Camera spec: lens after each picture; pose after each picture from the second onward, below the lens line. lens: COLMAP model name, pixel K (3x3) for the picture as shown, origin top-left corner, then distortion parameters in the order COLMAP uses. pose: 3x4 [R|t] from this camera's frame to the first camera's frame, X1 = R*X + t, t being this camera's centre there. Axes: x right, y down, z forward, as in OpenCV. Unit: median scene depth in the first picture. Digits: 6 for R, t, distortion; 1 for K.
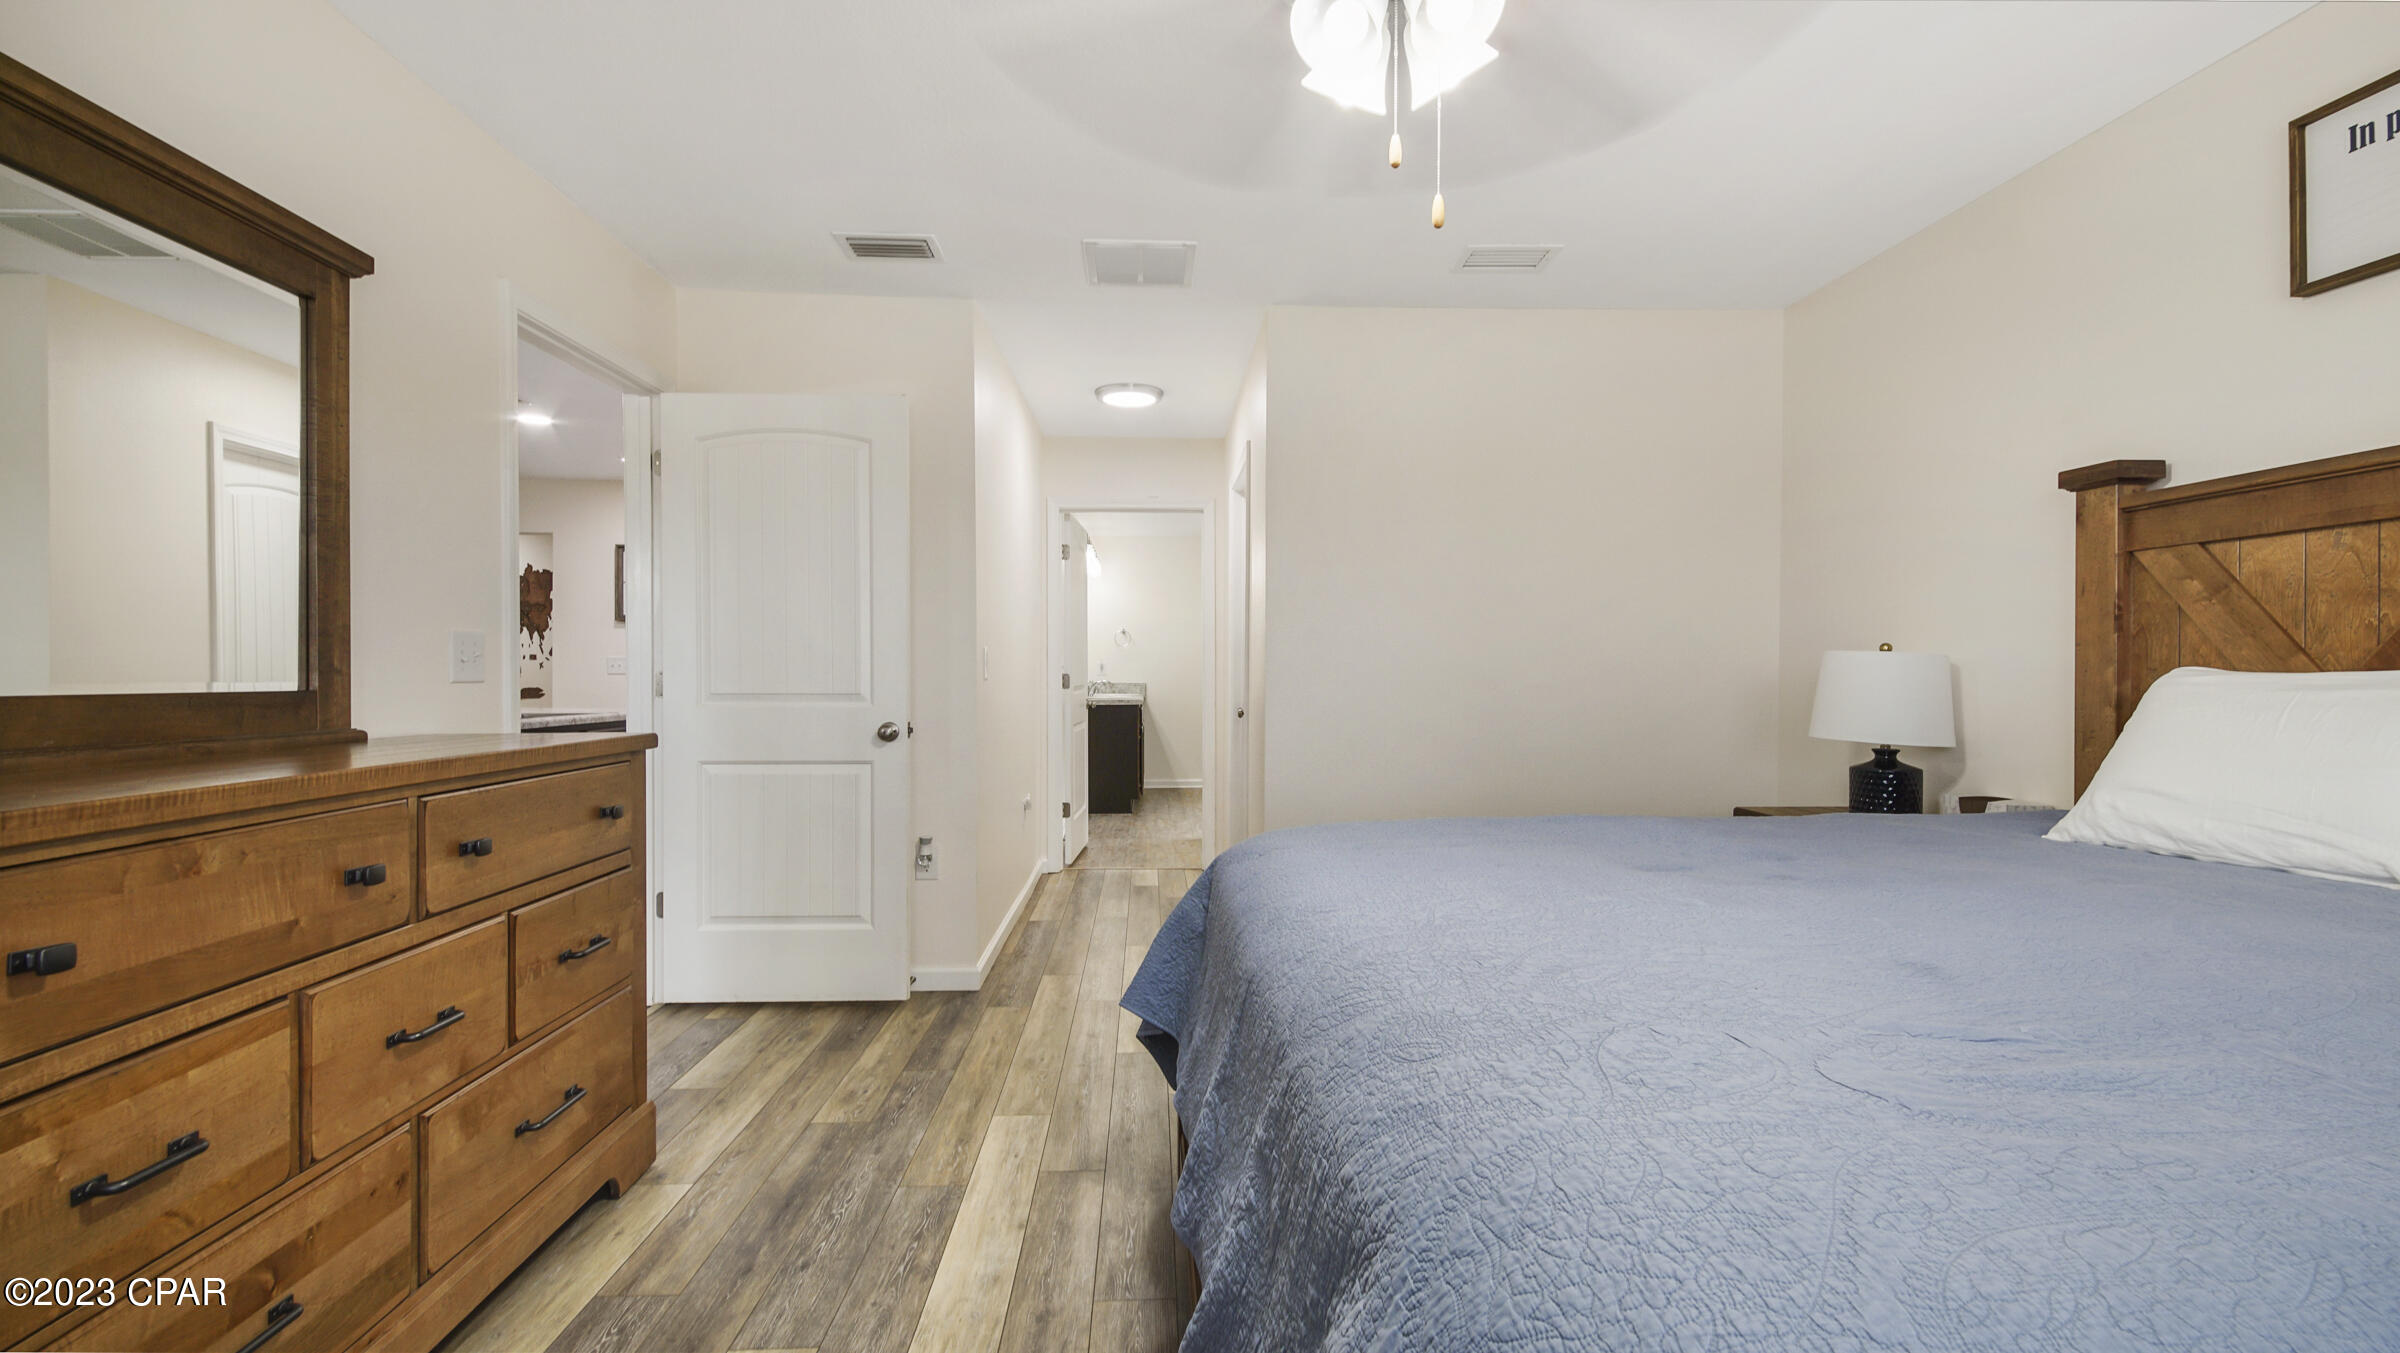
lens RADIAL K [[1052.8, 0, 1200.0], [0, 1052.8, 676.5], [0, 0, 1]] dist [0.000370, -0.000143]
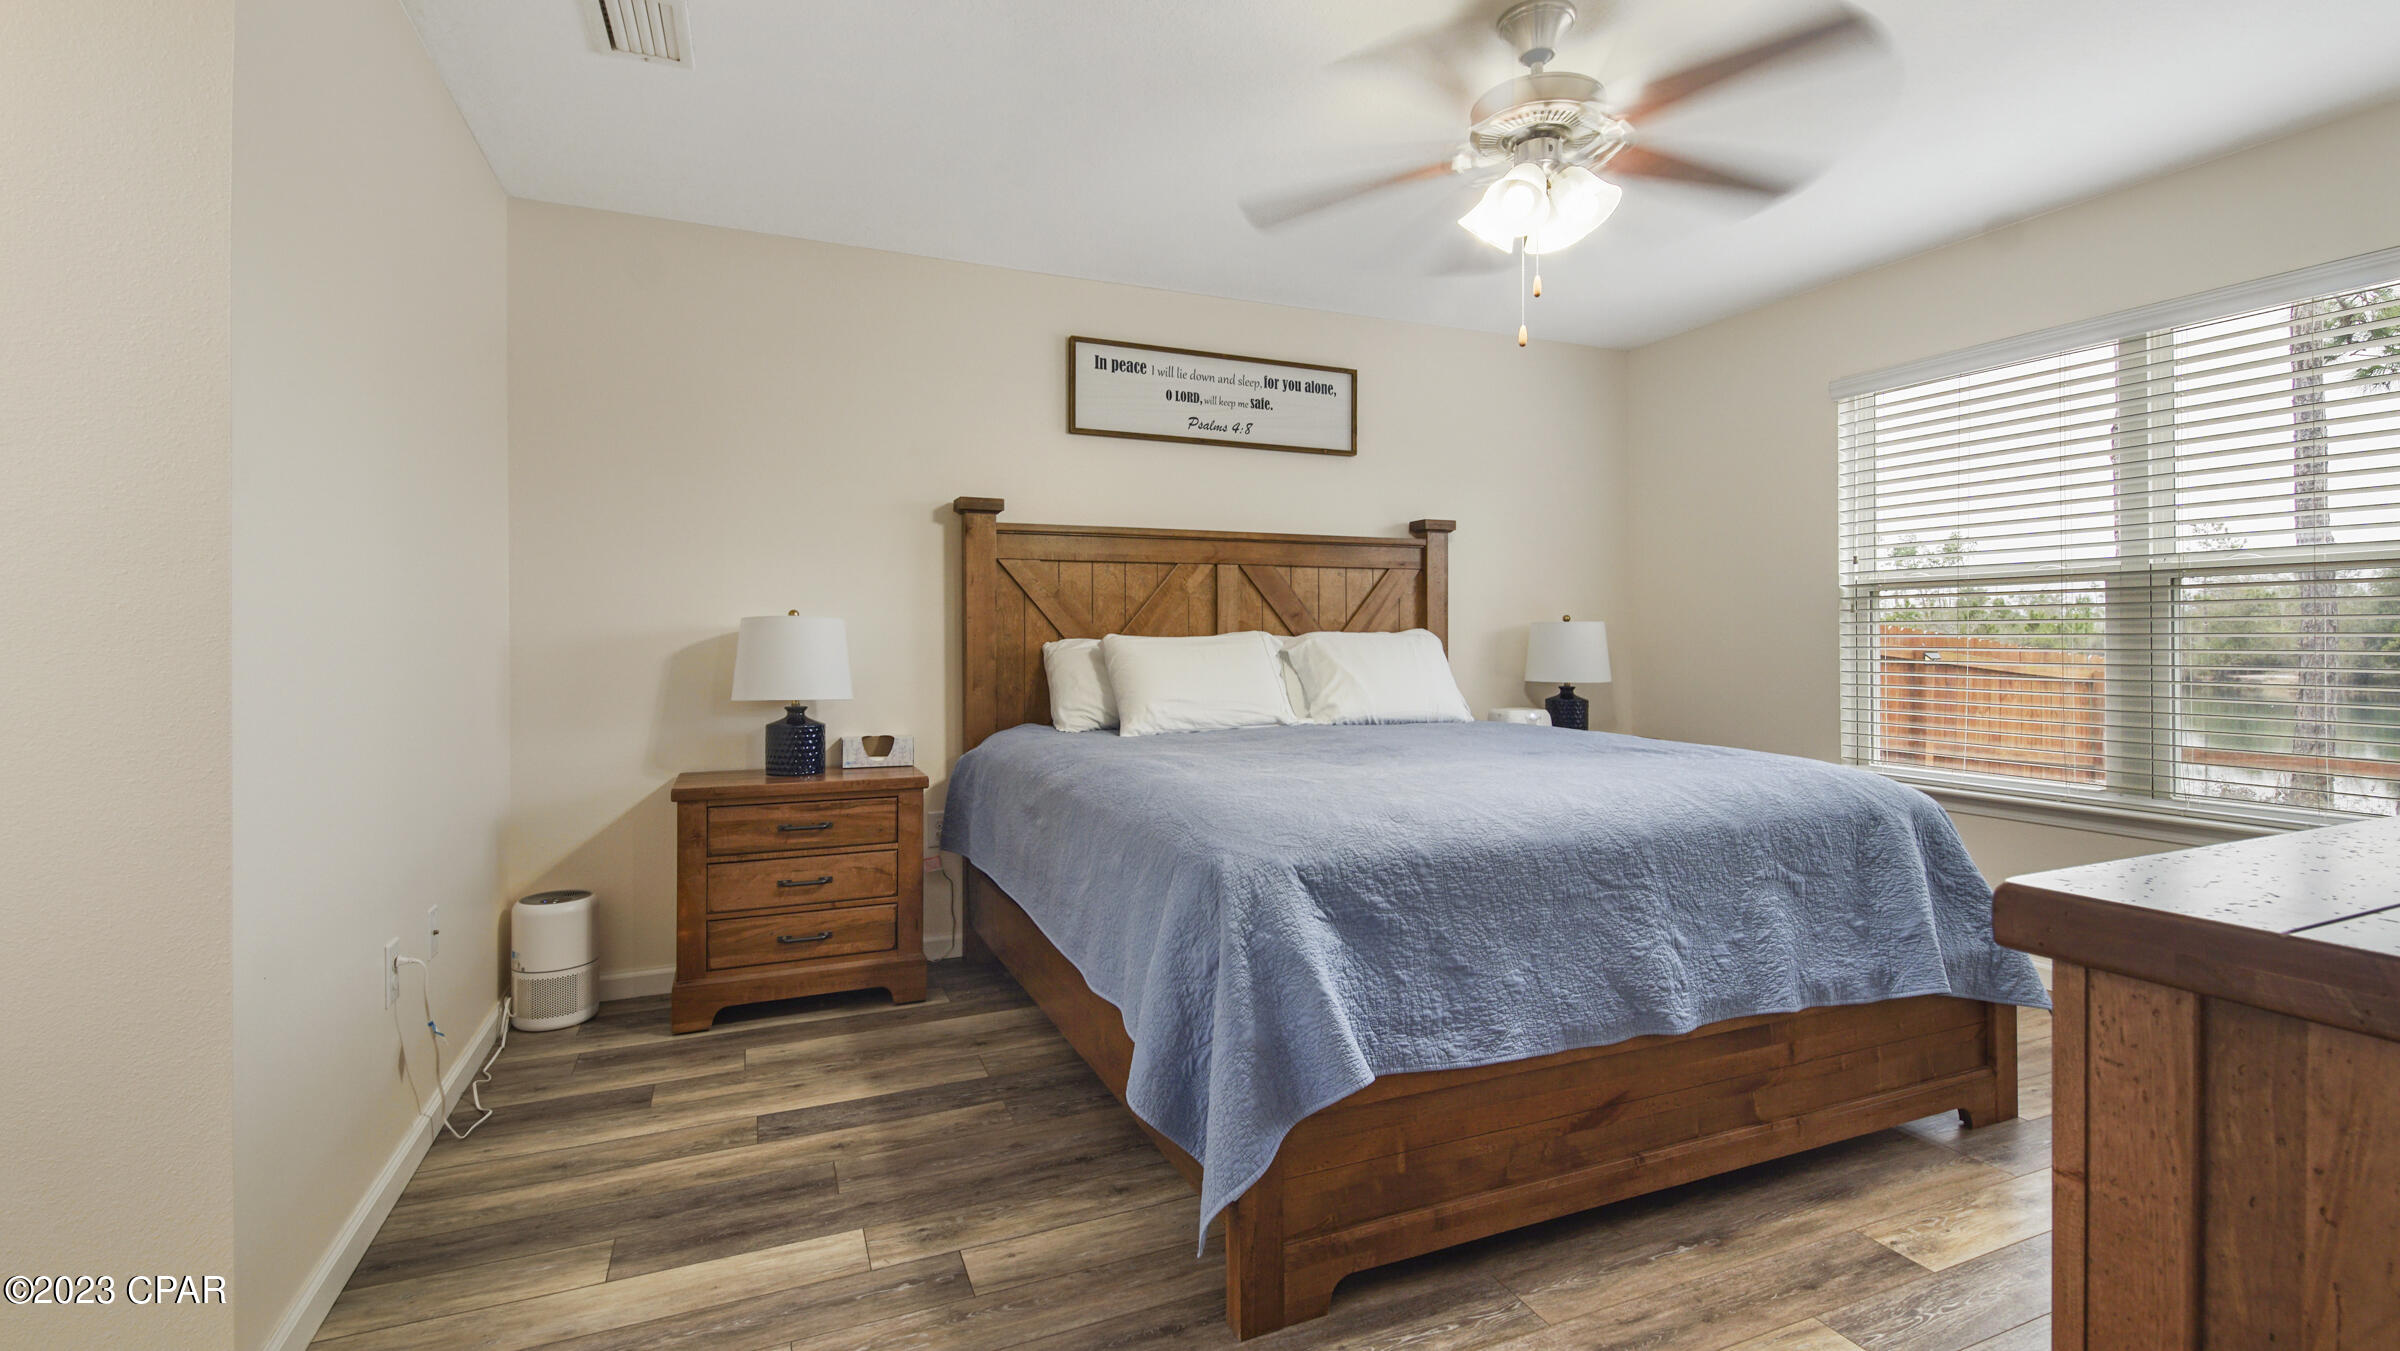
lens RADIAL K [[1052.8, 0, 1200.0], [0, 1052.8, 675.5], [0, 0, 1]] dist [0.000370, -0.000143]
pose [[-0.341457, -0.030584, 0.939400, -0.818970], [0.006543, 0.999369, 0.034915, -0.000009], [-0.939875, 0.018068, -0.341041, 1.510766]]
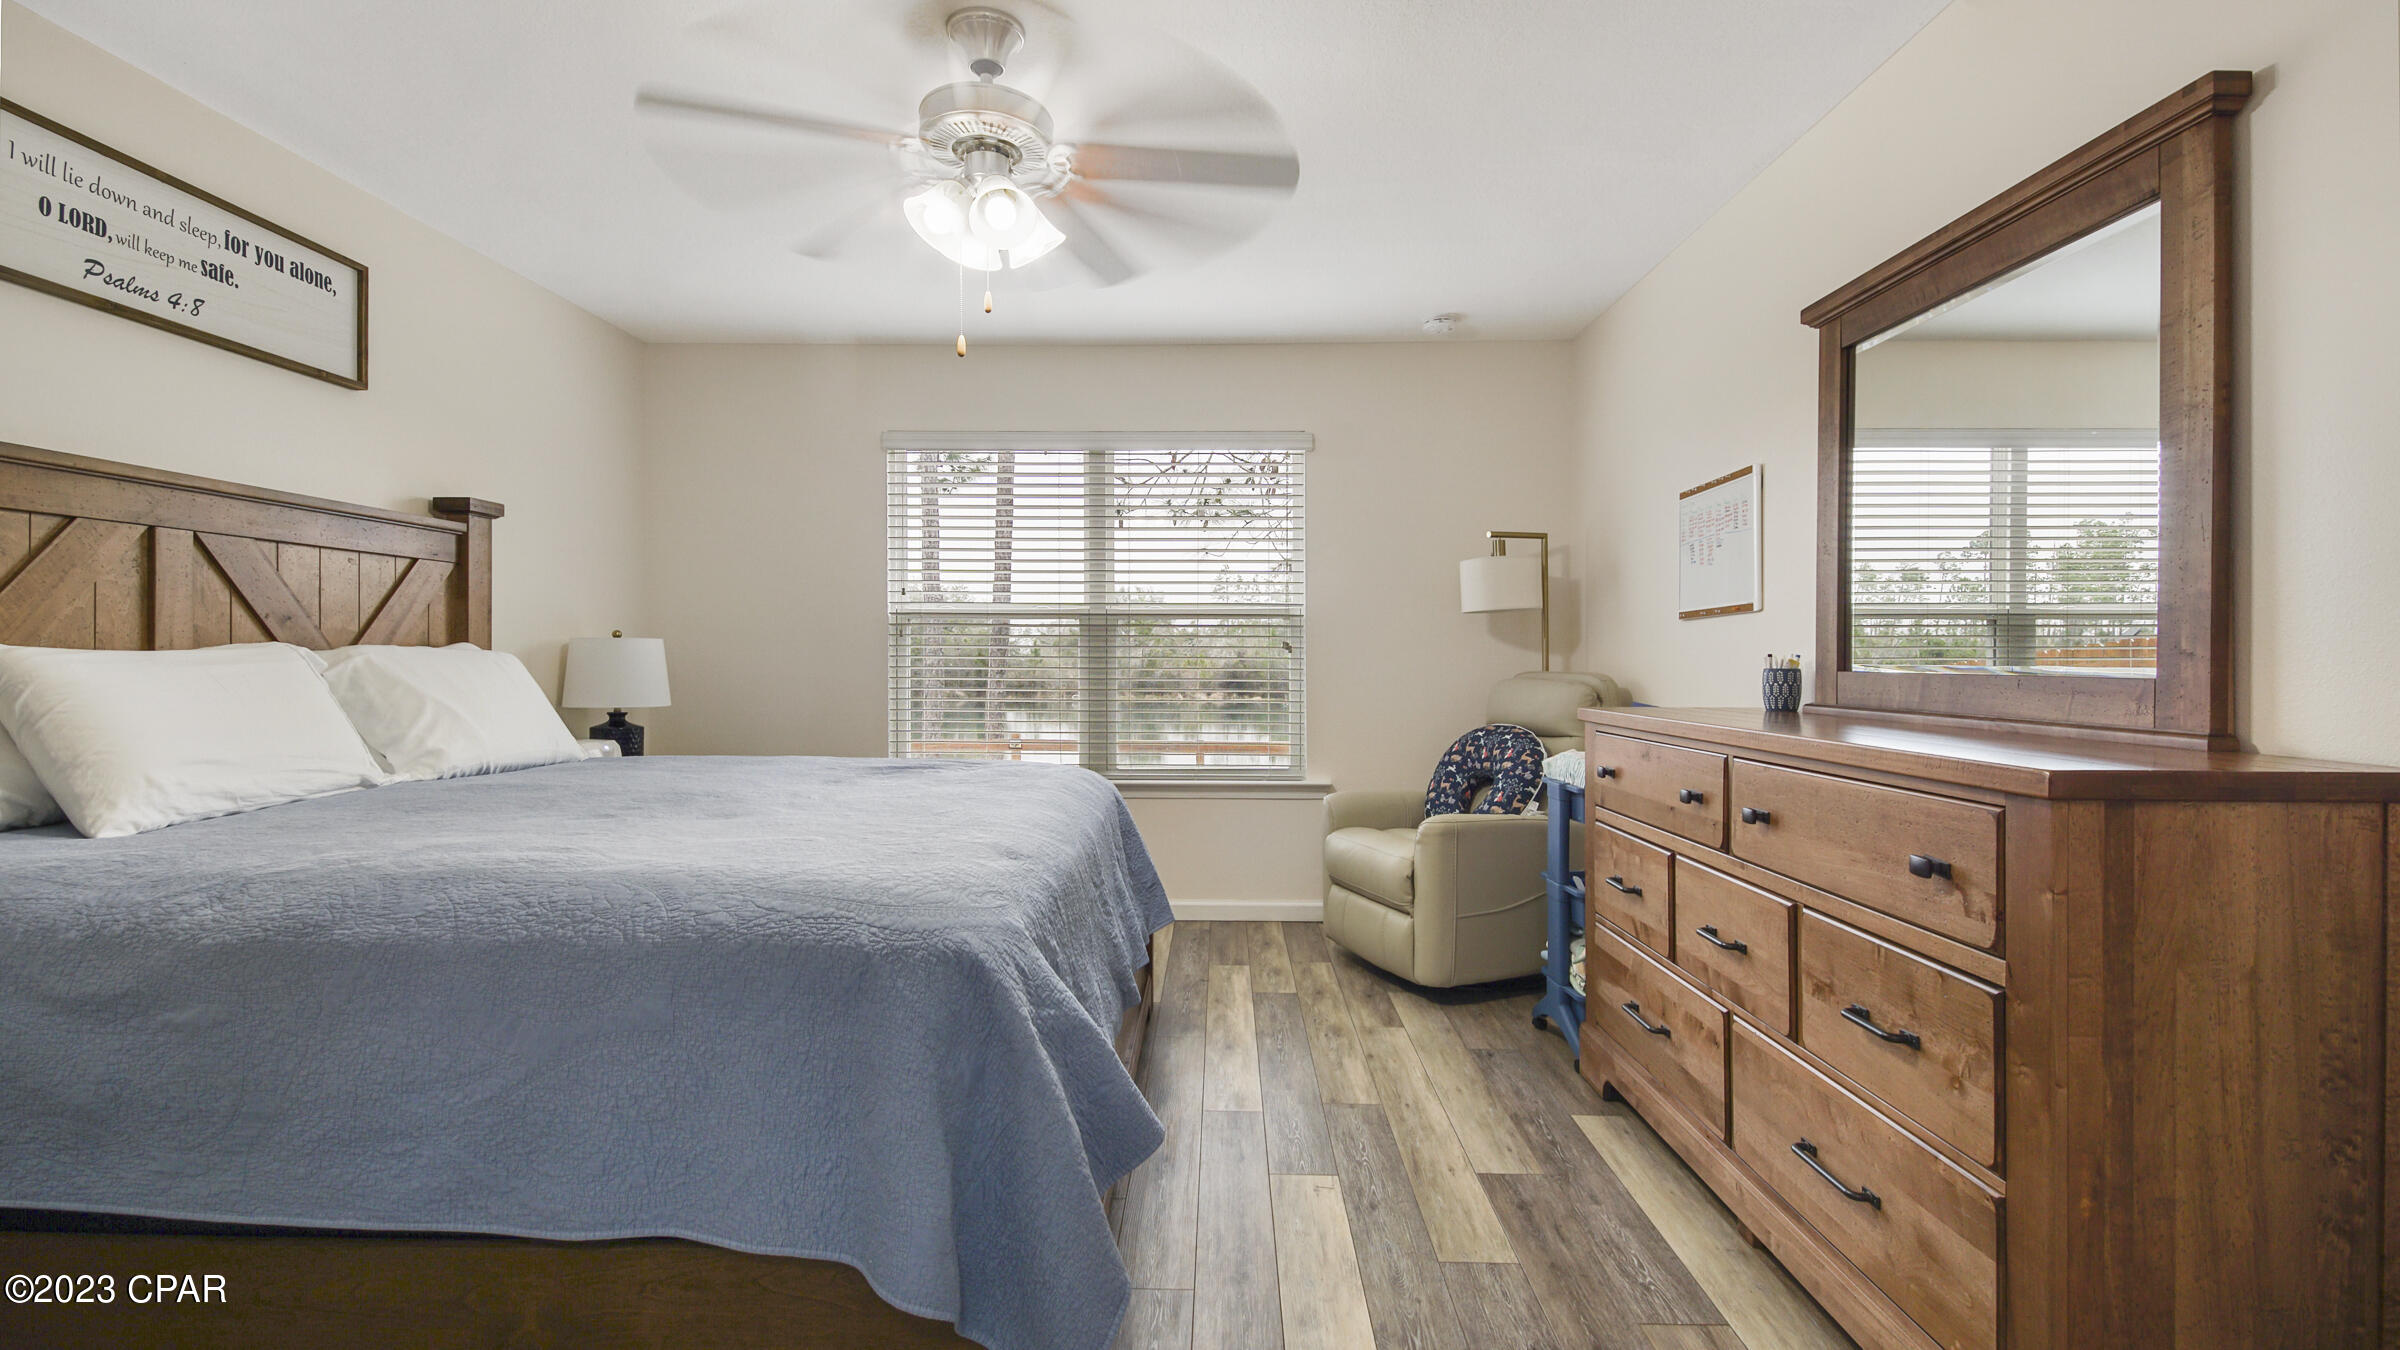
lens RADIAL K [[1036.8, 0, 1192.9], [0, 1036.8, 681.9], [0, 0, 1]] dist [0.035171, -0.022426]
pose [[-0.997137, -0.005181, 0.075436, -0.163678], [-0.003349, 0.999697, 0.024398, -0.000557], [-0.075540, 0.024076, -0.996852, 1.878166]]
